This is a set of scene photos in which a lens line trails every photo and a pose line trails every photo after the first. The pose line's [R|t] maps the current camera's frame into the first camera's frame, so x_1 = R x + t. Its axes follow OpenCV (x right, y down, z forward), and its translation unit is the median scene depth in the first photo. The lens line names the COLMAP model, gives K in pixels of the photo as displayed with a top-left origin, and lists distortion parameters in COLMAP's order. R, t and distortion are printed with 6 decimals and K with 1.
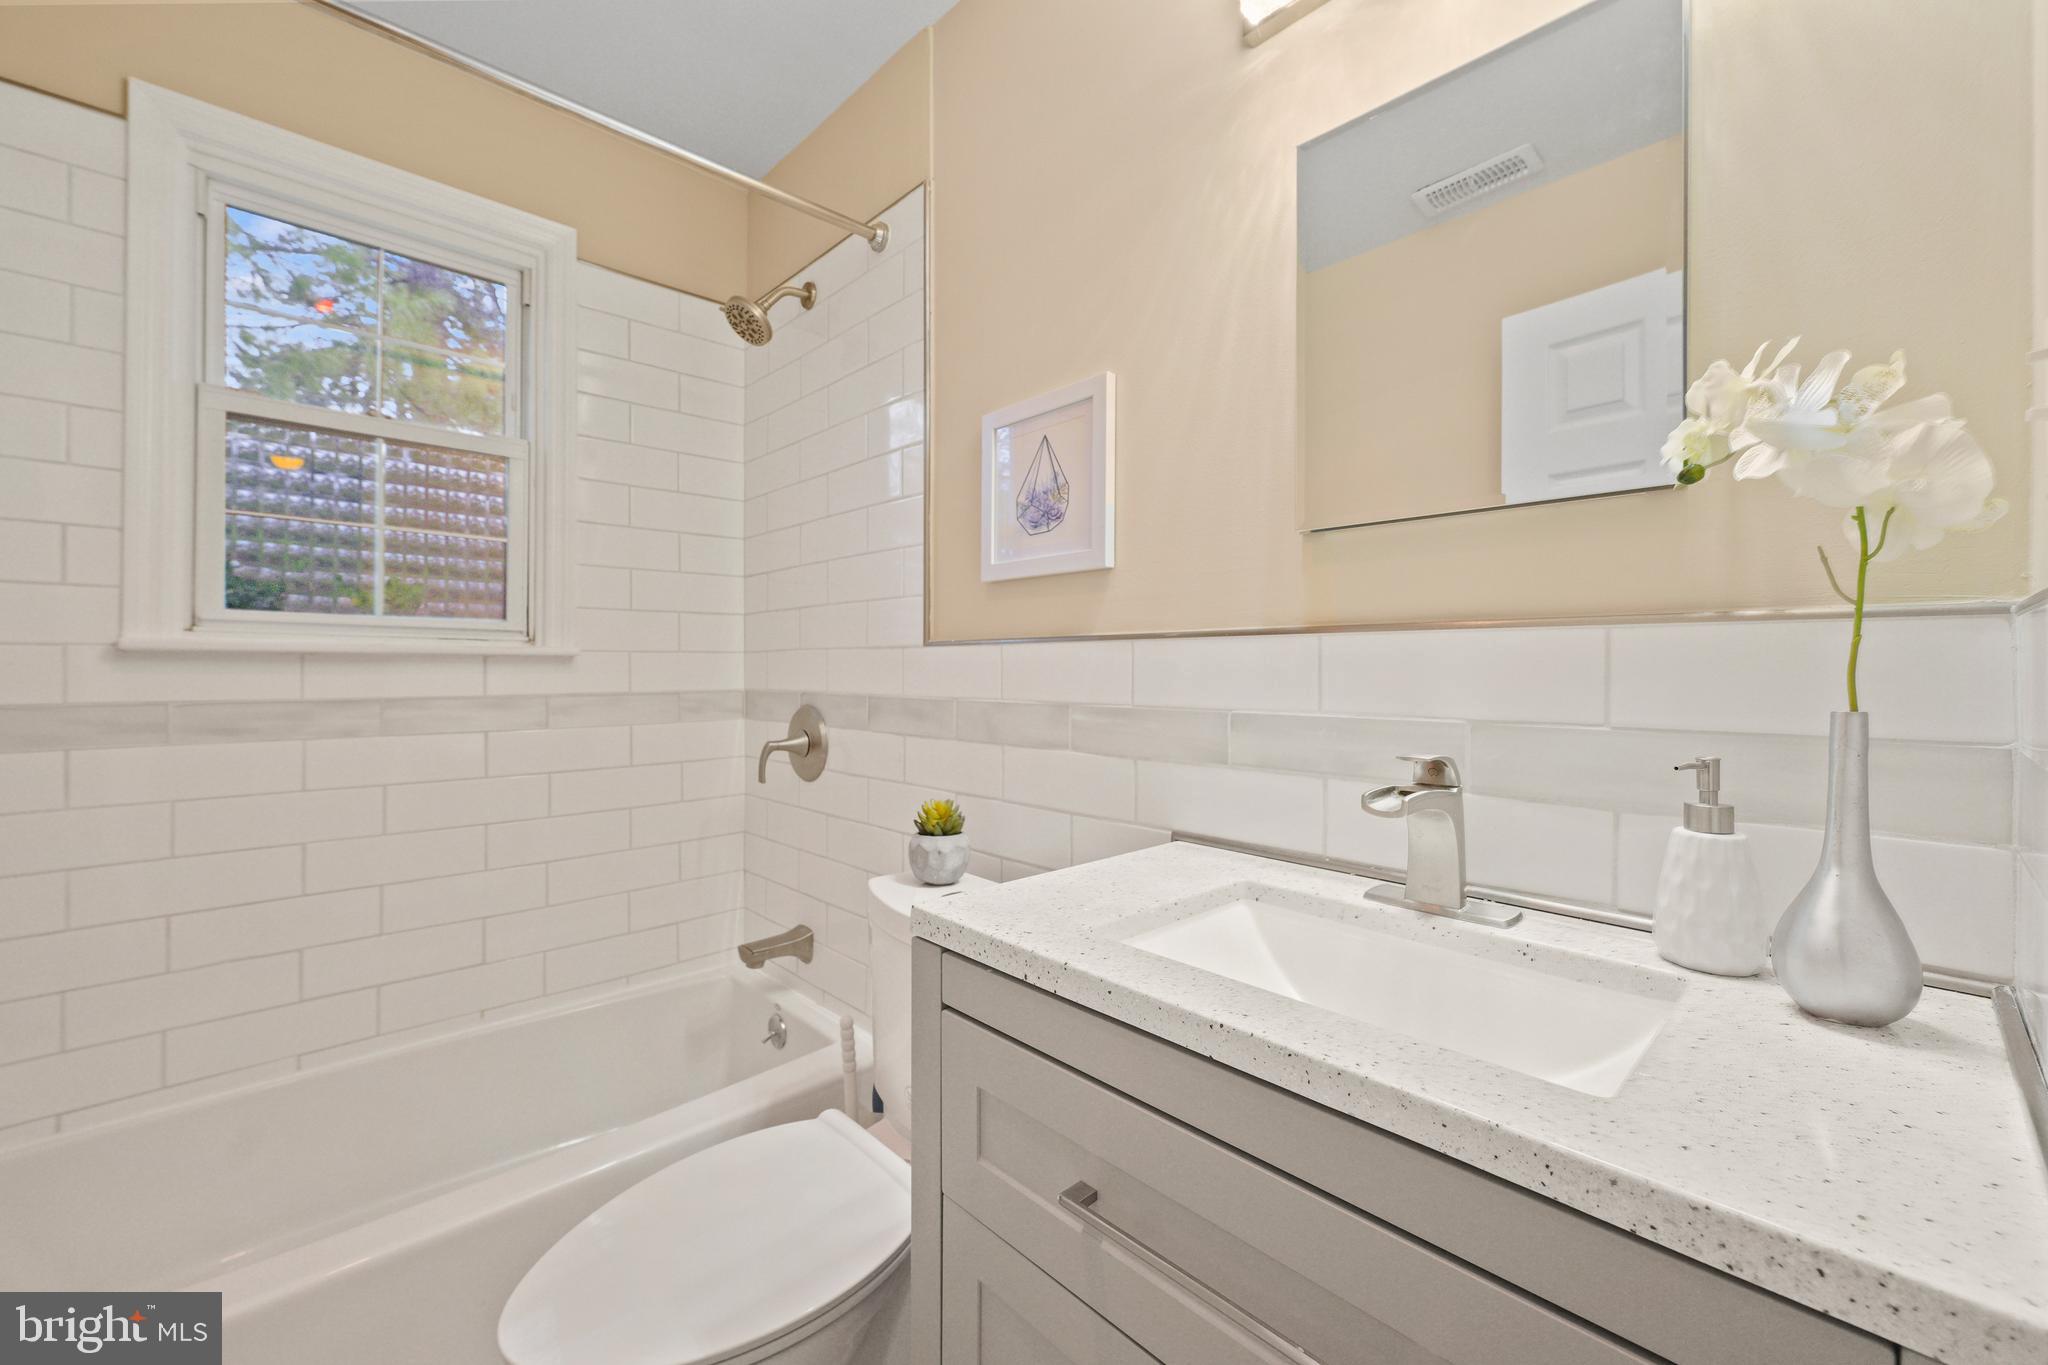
lens RADIAL K [[837.2, 0, 1026.6], [0, 837.2, 663.8], [0, 0, 1]] dist [-0.000419, -0.000206]
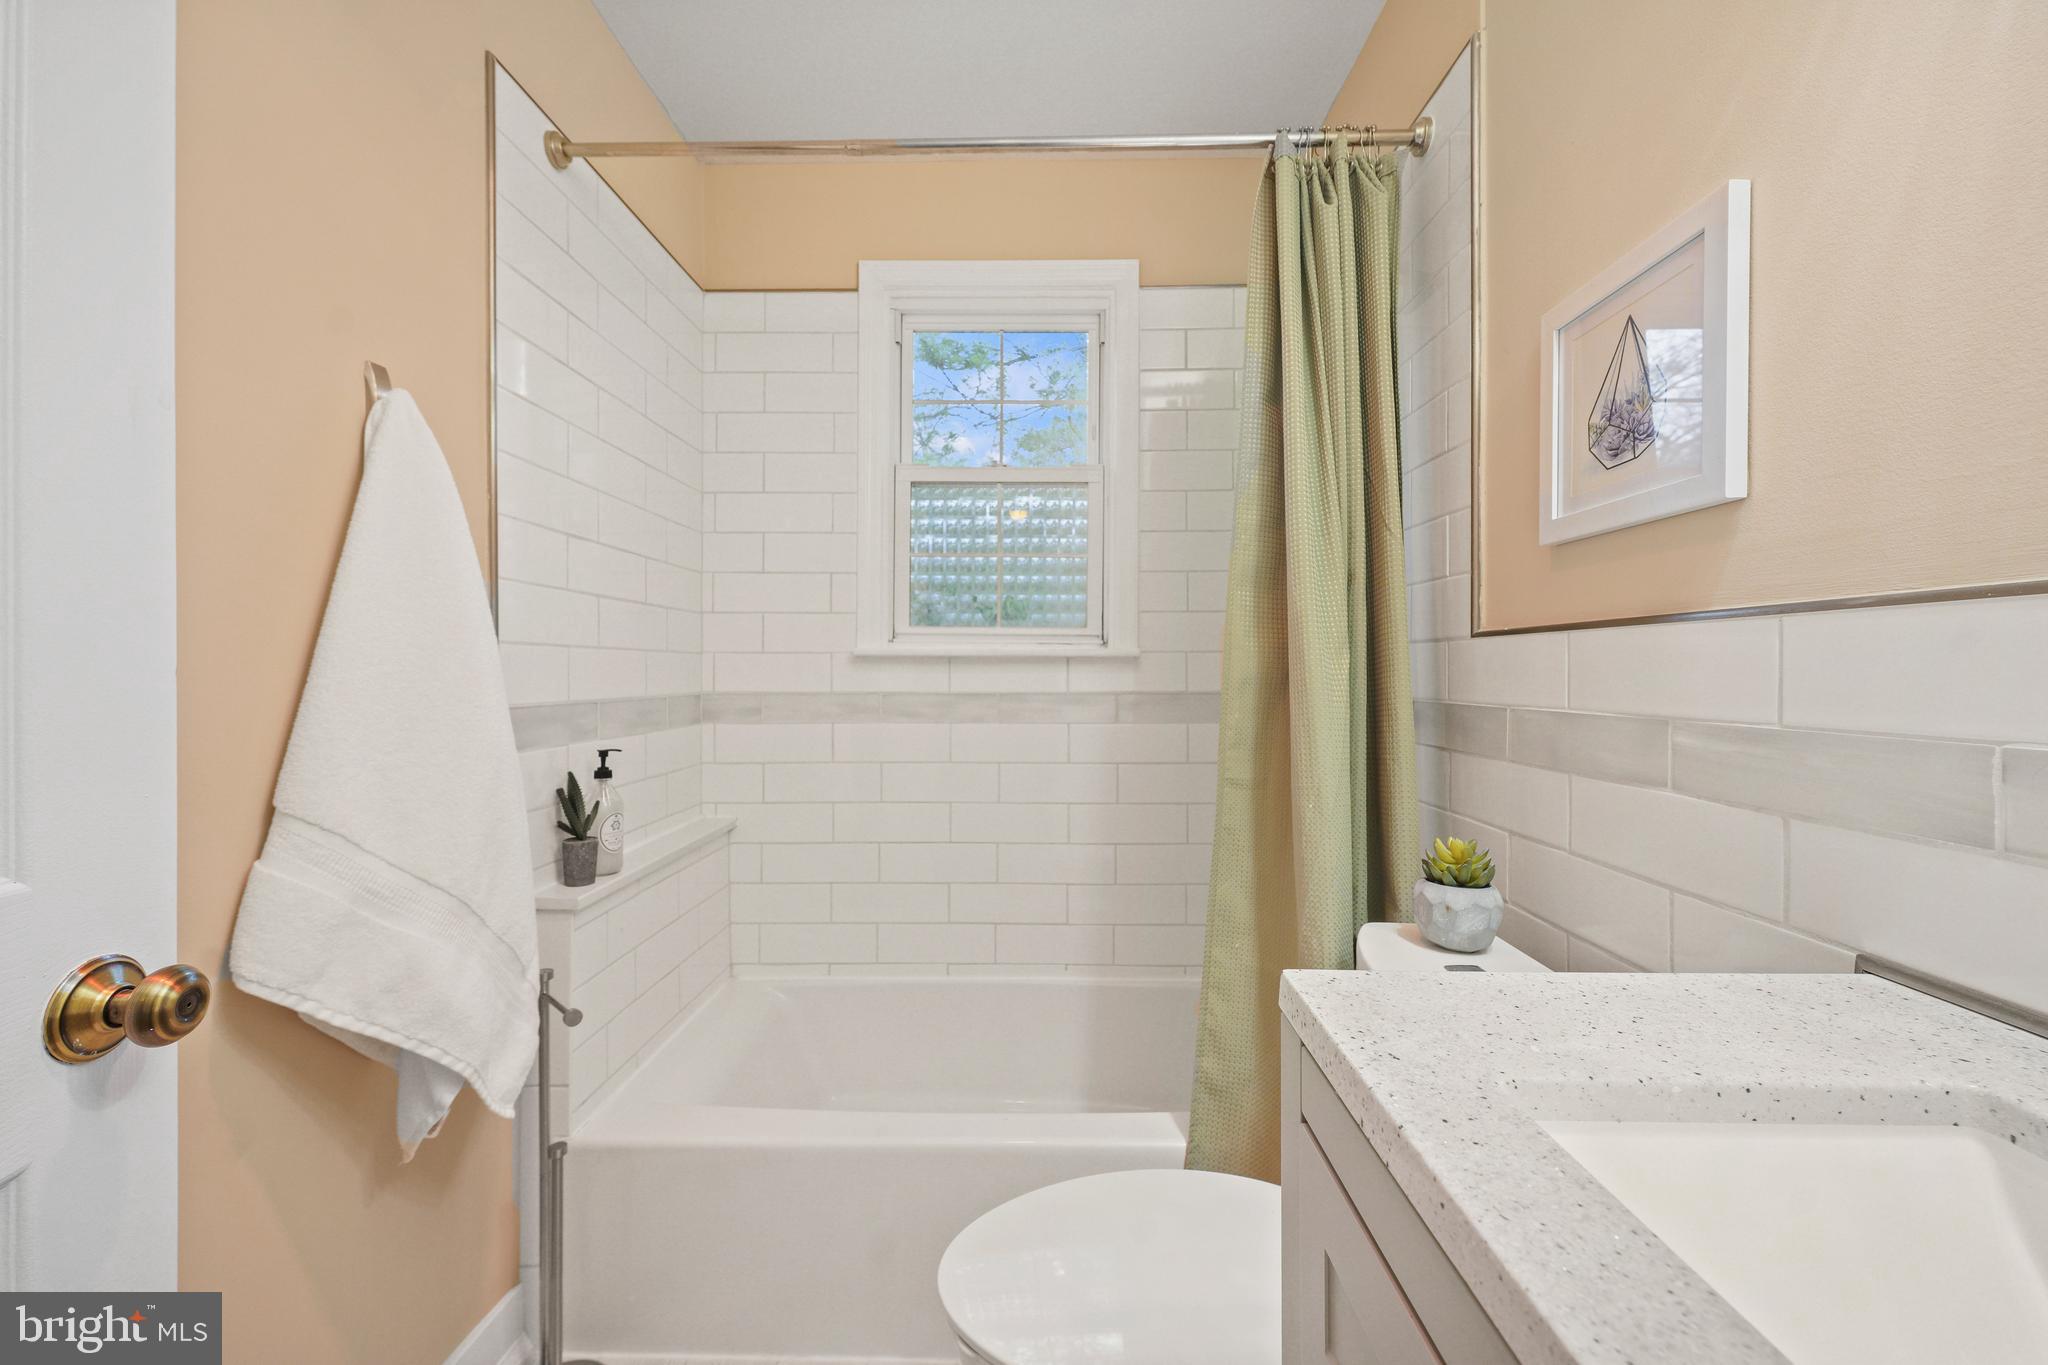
lens RADIAL K [[833.6, 0, 1018.6], [0, 833.6, 668.7], [0, 0, 1]] dist [-0.002662, -0.000225]
pose [[0.700090, -0.003723, -0.714045, 0.150951], [0.007646, 0.999968, 0.002283, 0.003606], [0.714013, -0.007058, 0.700097, 0.180036]]
